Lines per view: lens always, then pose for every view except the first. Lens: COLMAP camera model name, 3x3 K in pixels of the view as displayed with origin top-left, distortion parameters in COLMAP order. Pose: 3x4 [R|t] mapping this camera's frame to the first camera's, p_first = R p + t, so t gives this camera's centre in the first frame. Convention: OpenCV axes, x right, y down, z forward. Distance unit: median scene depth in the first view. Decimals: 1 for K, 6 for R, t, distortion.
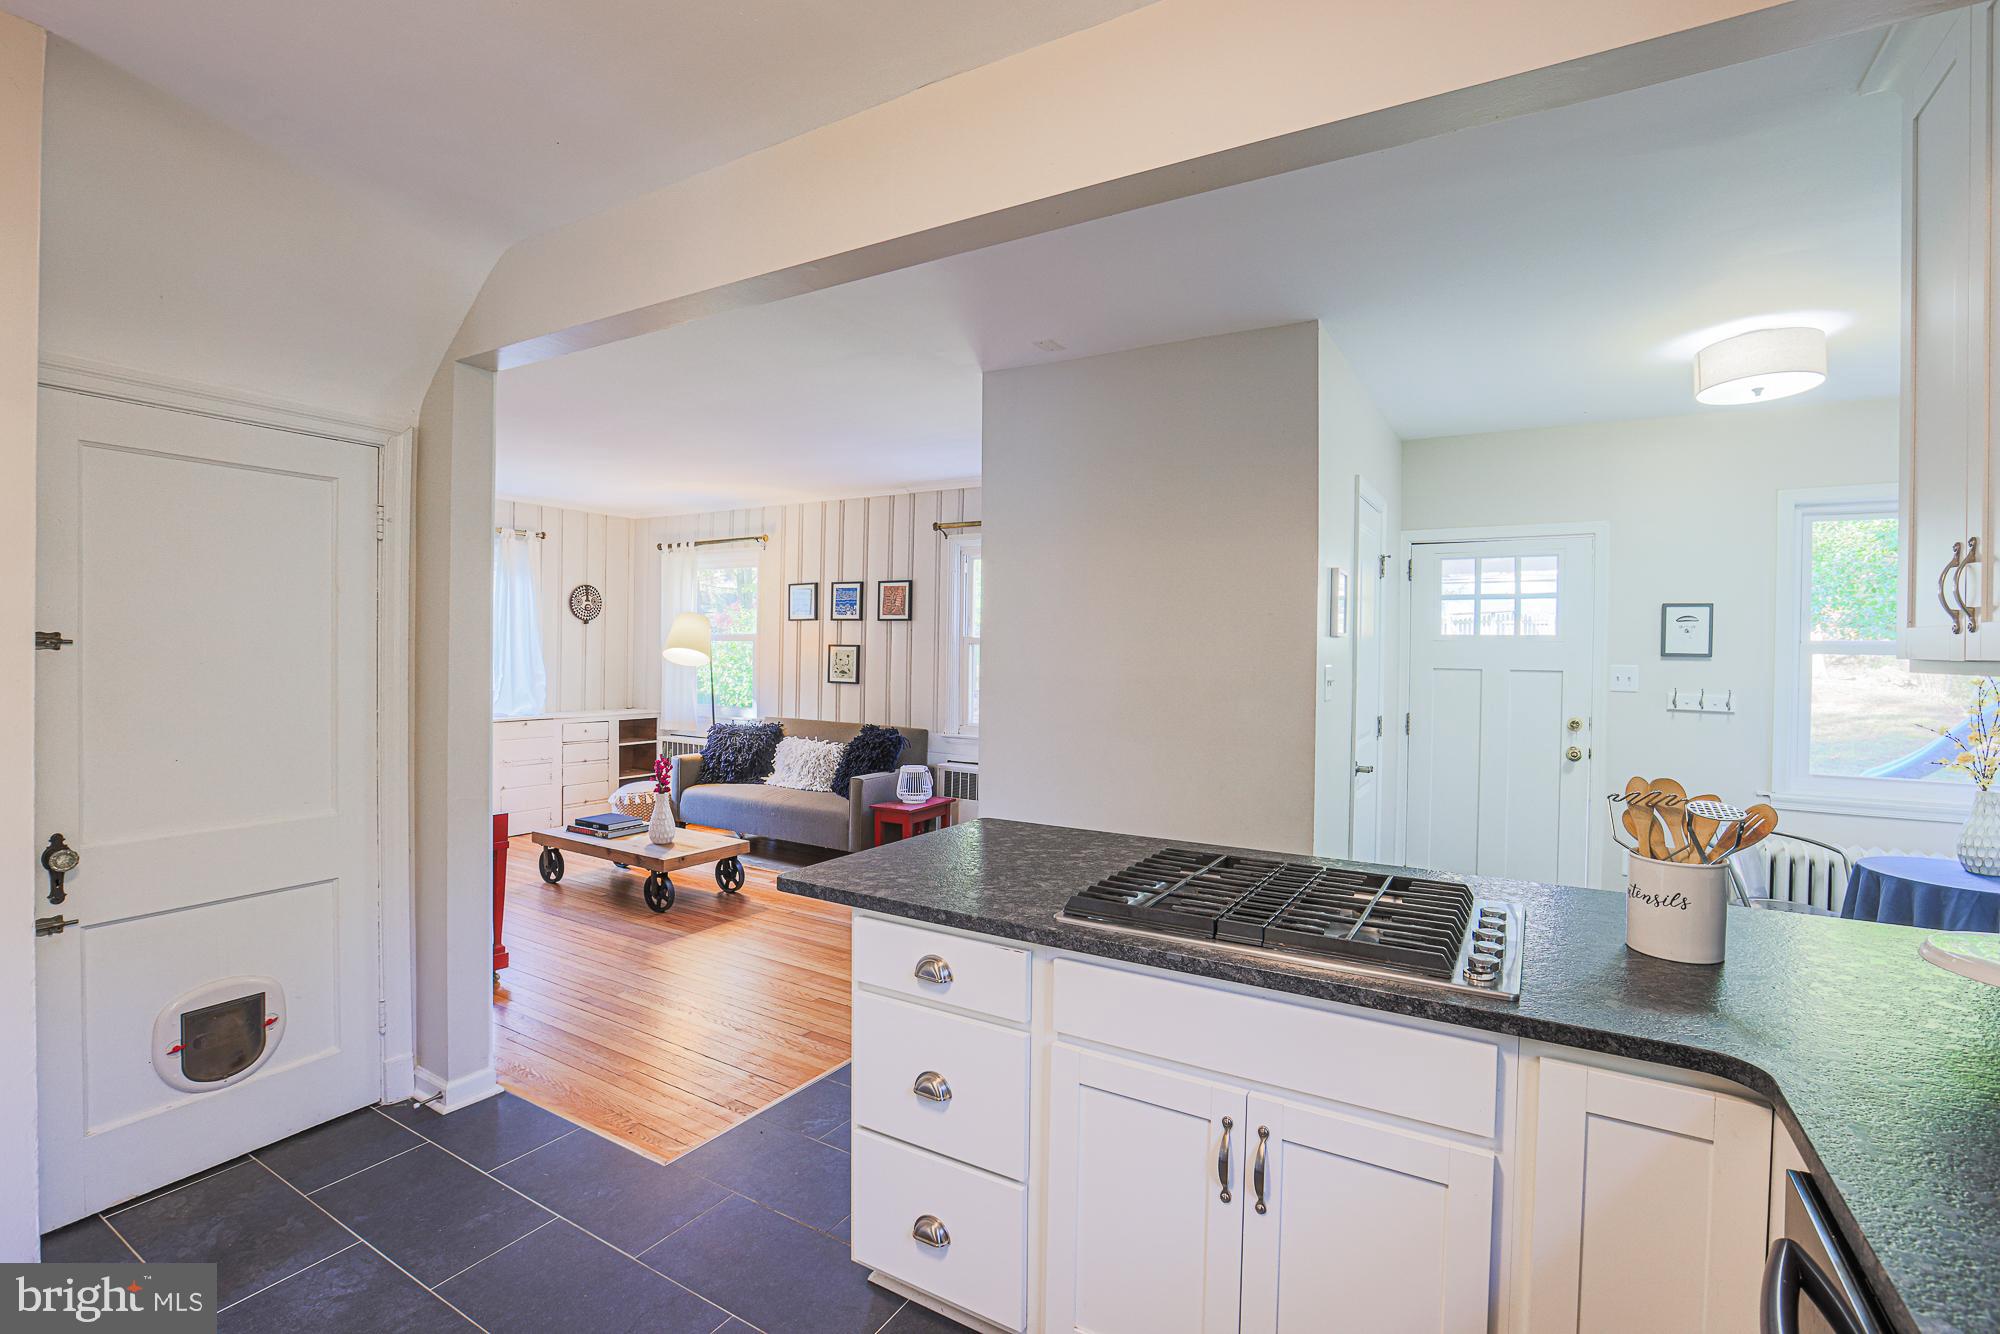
lens RADIAL K [[921.7, 0, 1005.5], [0, 921.7, 649.8], [0, 0, 1]] dist [-0.070959, 0.037796]
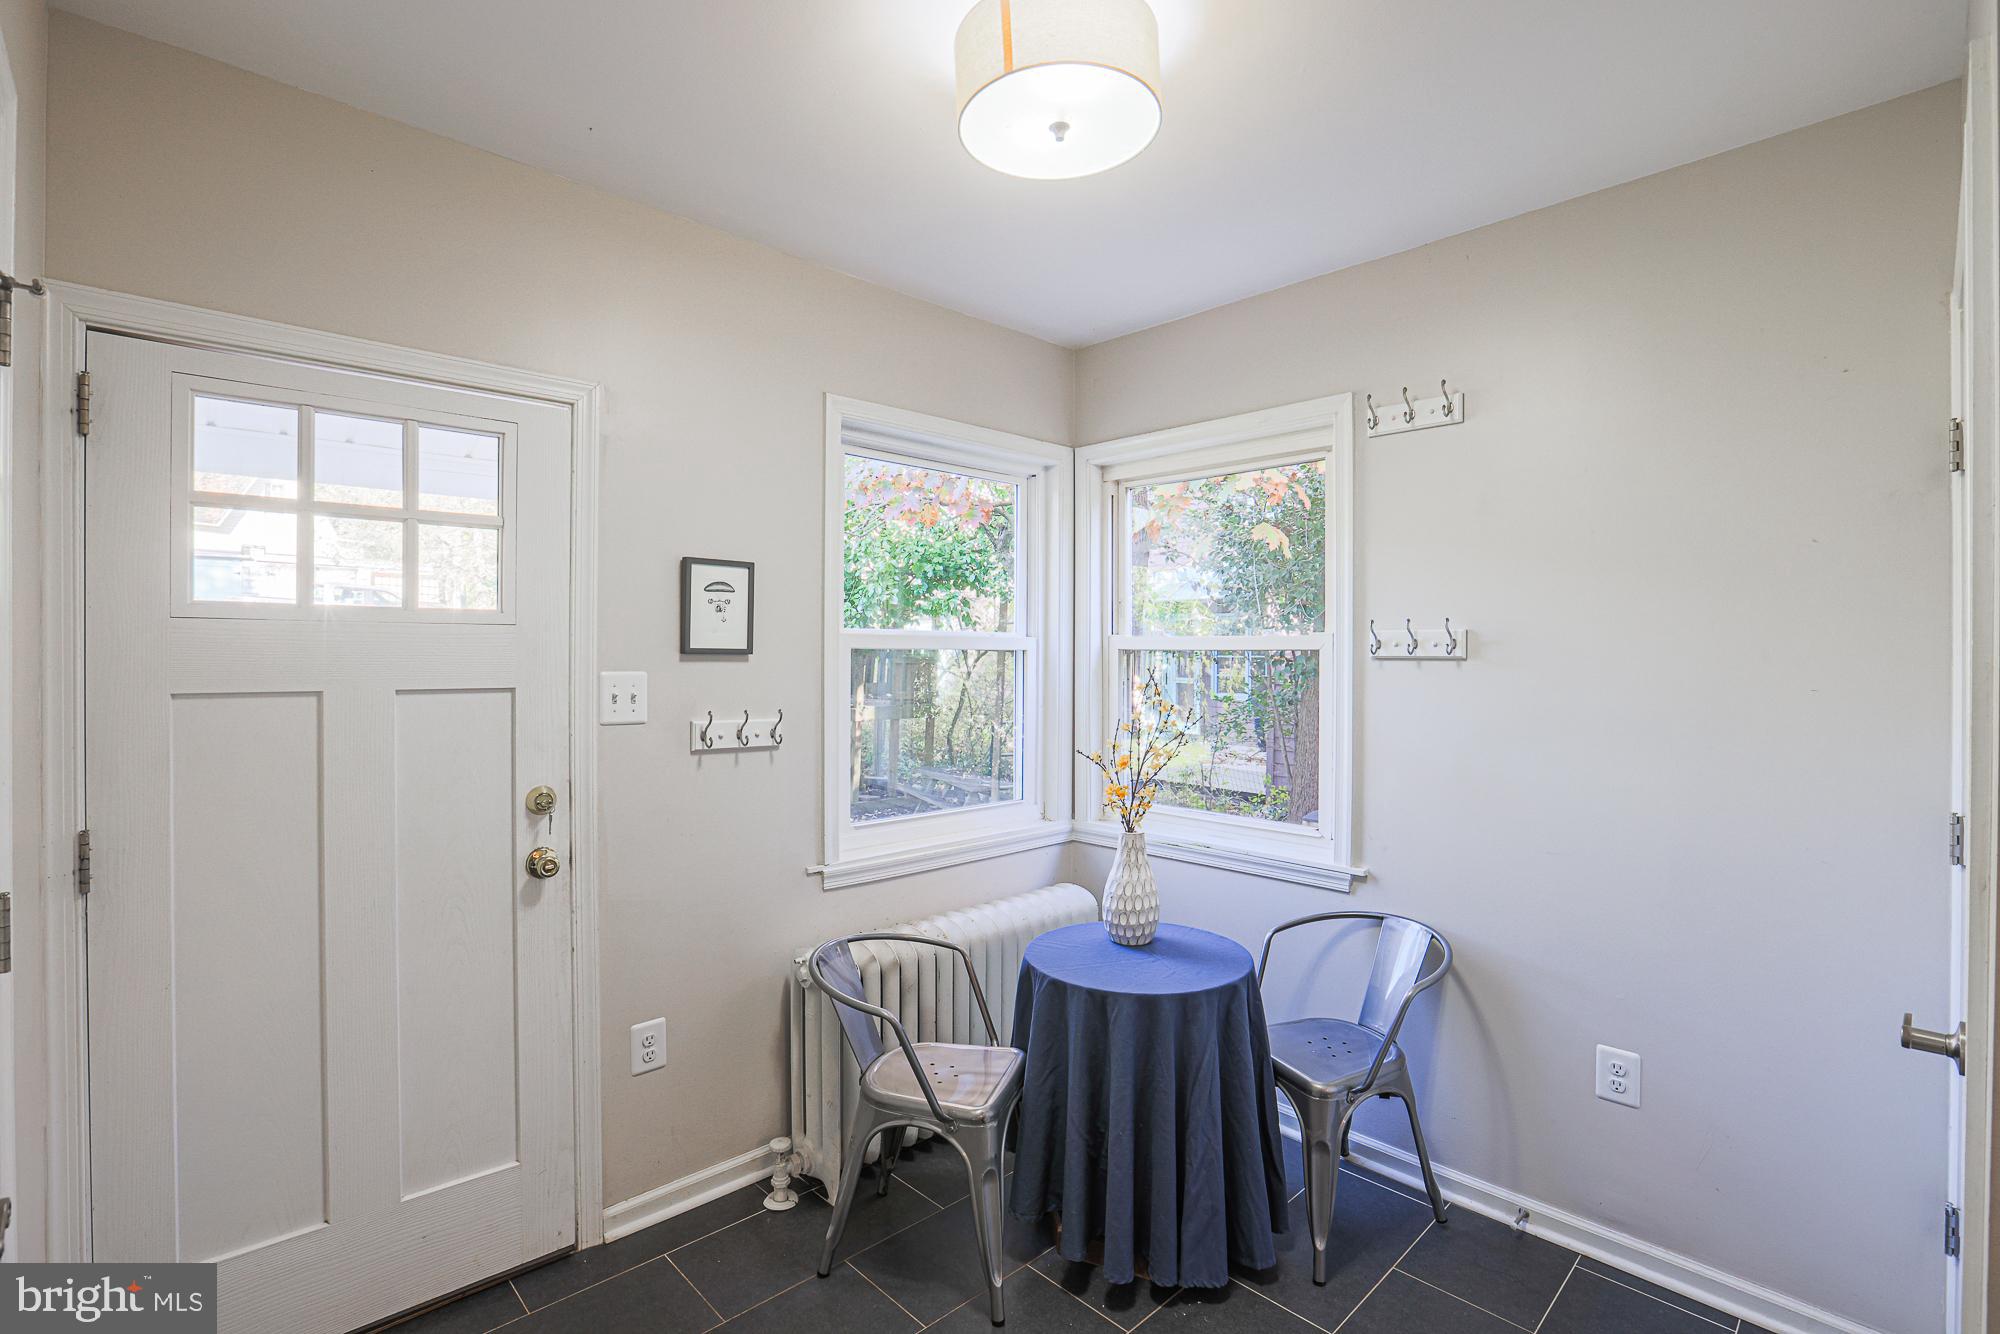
lens RADIAL K [[921.7, 0, 1005.5], [0, 921.7, 649.8], [0, 0, 1]] dist [-0.070959, 0.037796]
pose [[0.266246, -0.010099, 0.963852, 0.254746], [0.004218, 0.999948, 0.009312, 0.000379], [-0.963896, 0.001586, 0.266274, 0.675660]]
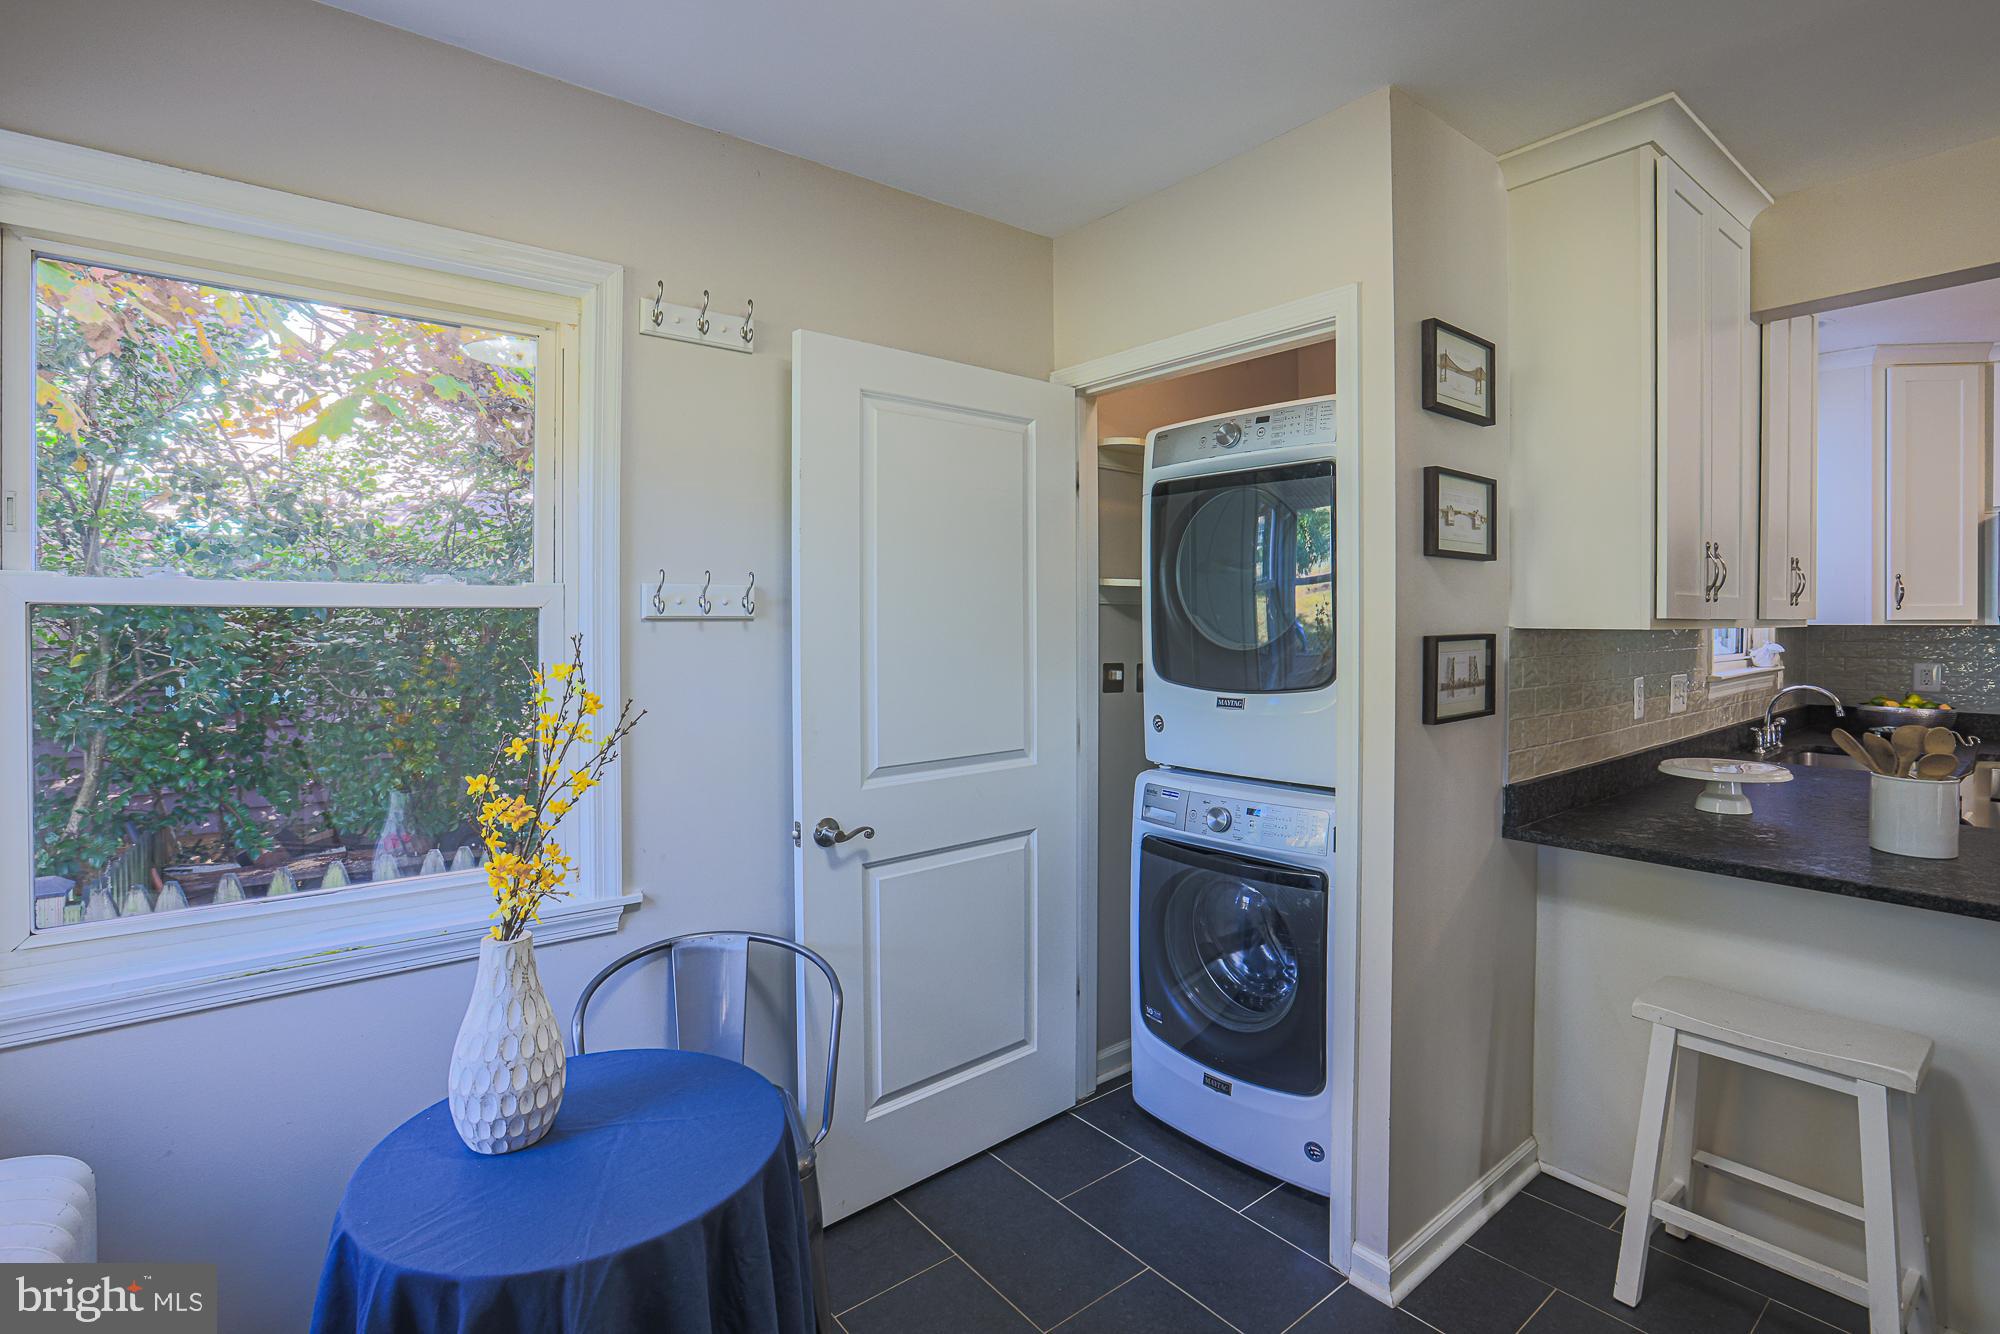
lens RADIAL K [[921.7, 0, 1005.5], [0, 921.7, 649.8], [0, 0, 1]] dist [-0.070959, 0.037796]
pose [[-0.938344, -0.023736, 0.344888, 0.575012], [-0.009184, 0.999000, 0.043767, 0.005008], [-0.345582, 0.037901, -0.937623, 0.990024]]
